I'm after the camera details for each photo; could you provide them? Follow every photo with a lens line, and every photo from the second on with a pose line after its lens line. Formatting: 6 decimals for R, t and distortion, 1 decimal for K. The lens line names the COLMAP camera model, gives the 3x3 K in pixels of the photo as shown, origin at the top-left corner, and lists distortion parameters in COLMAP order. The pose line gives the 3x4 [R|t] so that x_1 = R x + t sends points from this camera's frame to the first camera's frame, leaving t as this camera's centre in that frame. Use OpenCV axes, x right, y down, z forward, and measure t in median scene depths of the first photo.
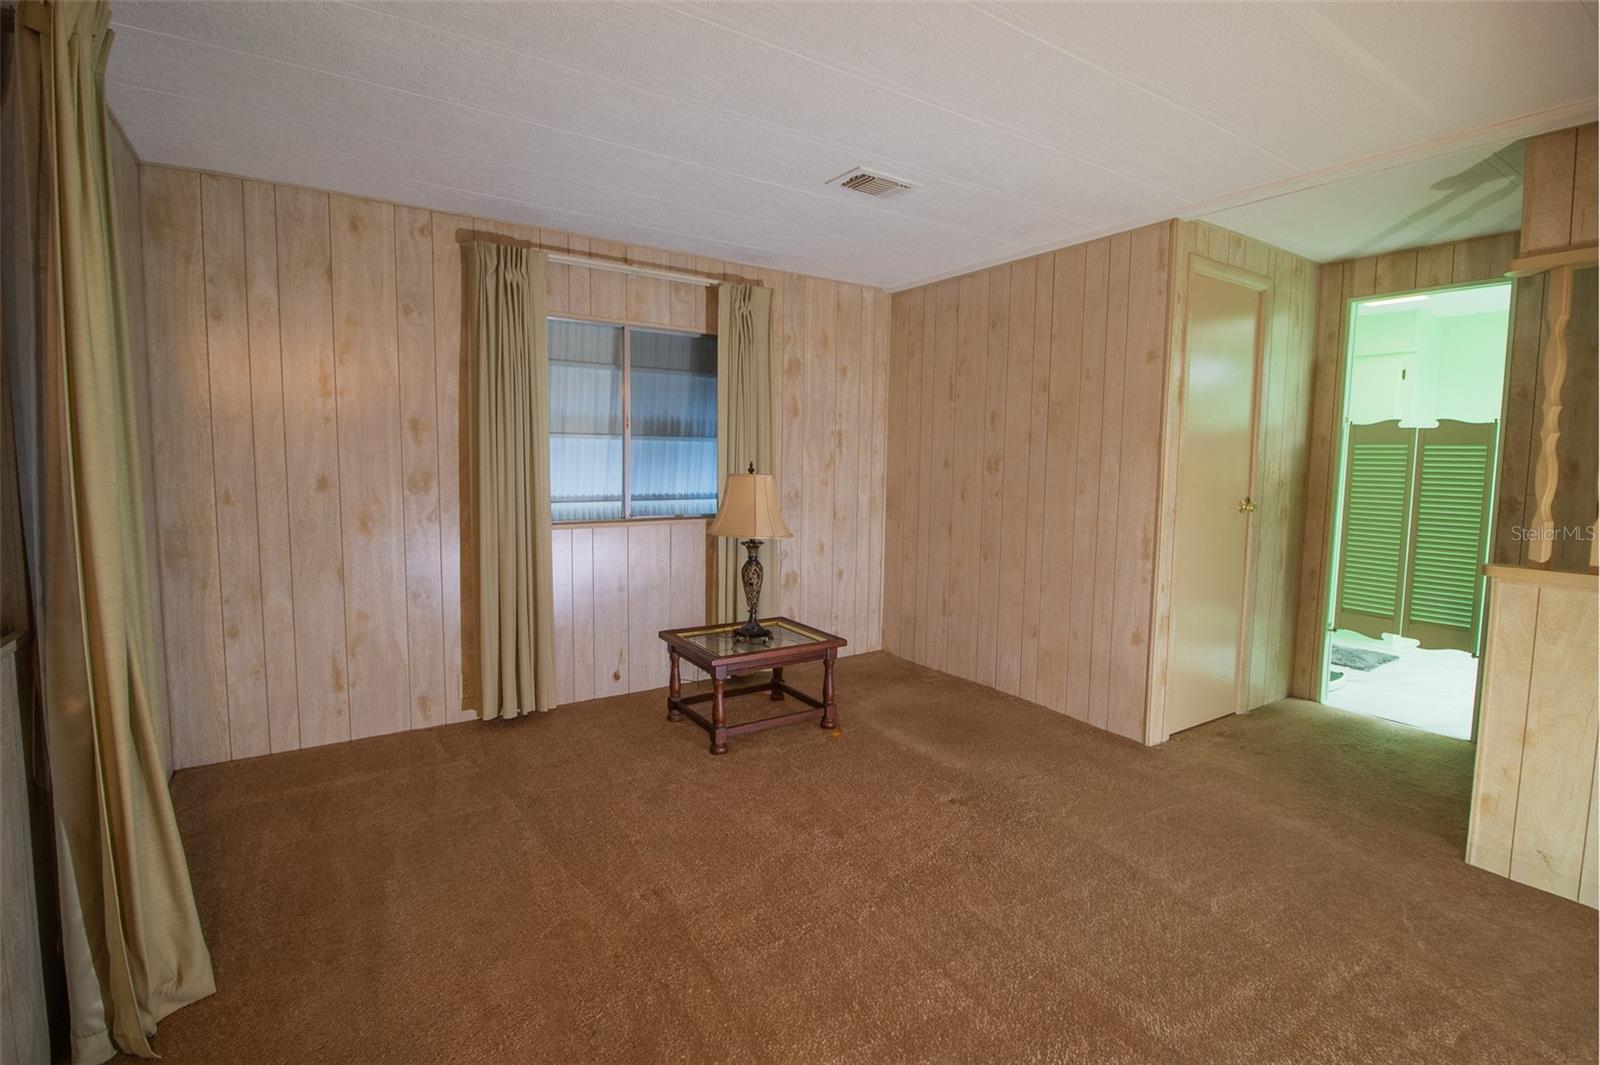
lens RADIAL K [[740.6, 0, 813.9], [0, 740.6, 527.6], [0, 0, 1]] dist [-0.003804, -0.011023]
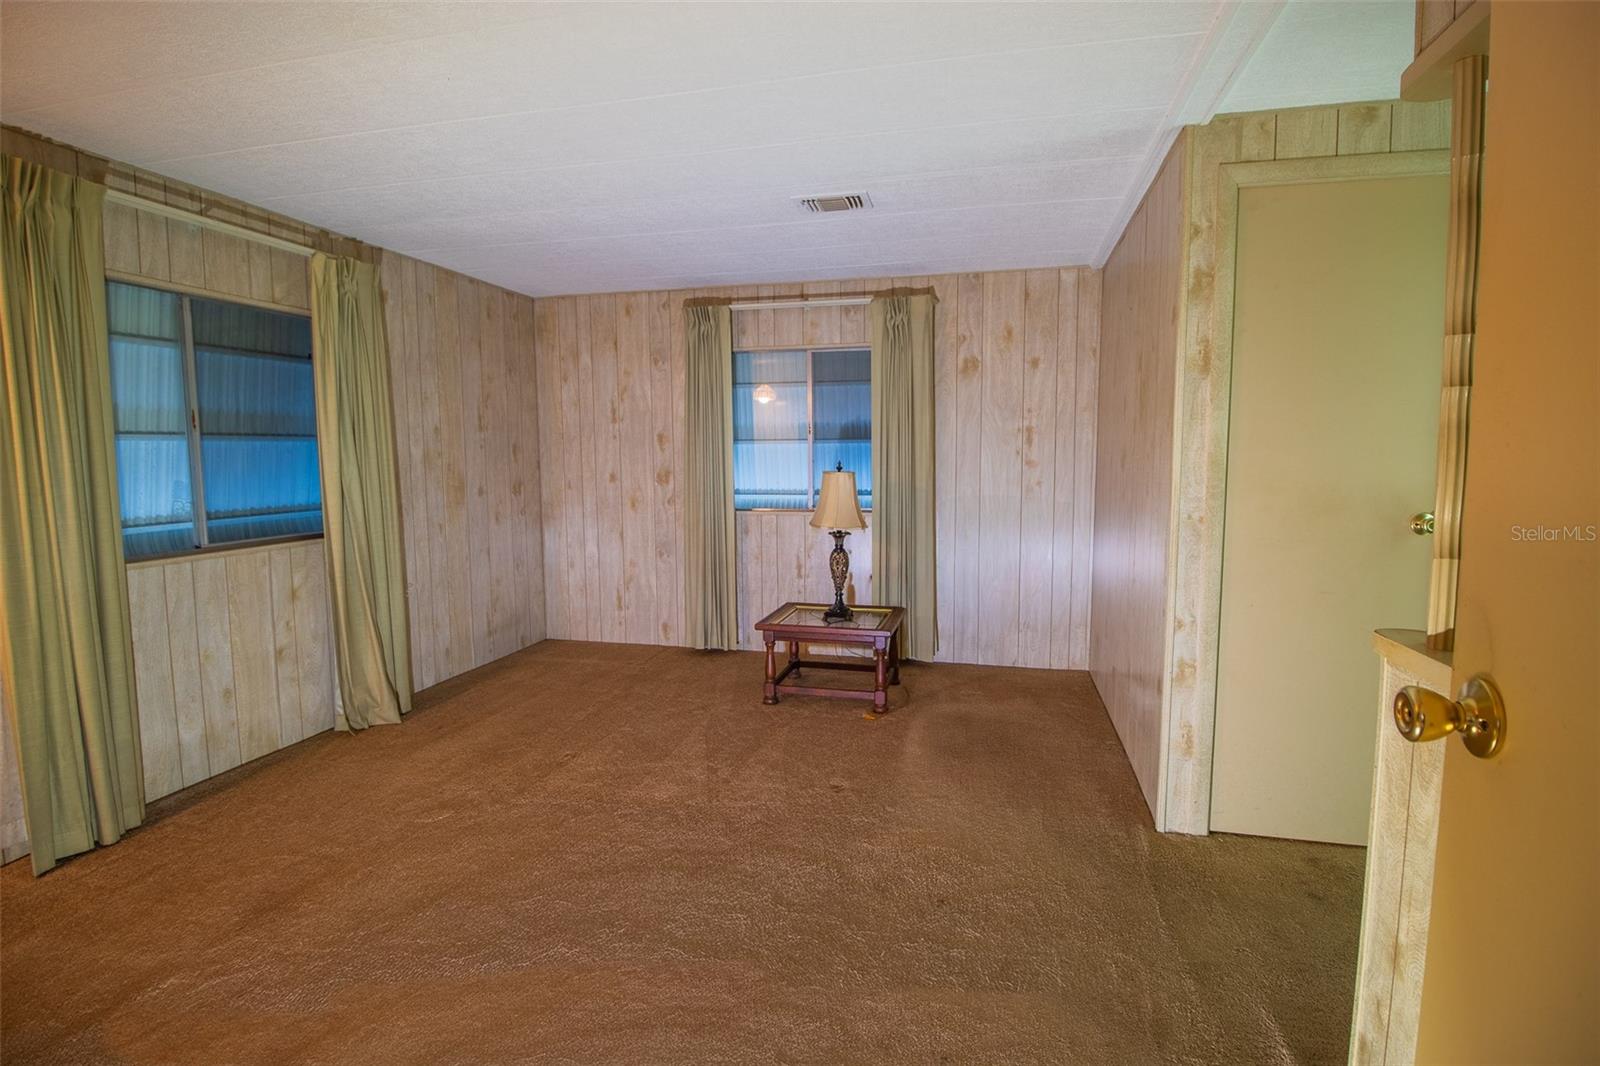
lens RADIAL K [[740.6, 0, 813.9], [0, 740.6, 528.1], [0, 0, 1]] dist [-0.003804, -0.011023]
pose [[0.679065, 0.055292, -0.731993, 0.729900], [-0.056789, 0.998128, 0.022712, -0.010464], [0.731878, 0.026147, 0.680934, 0.213433]]
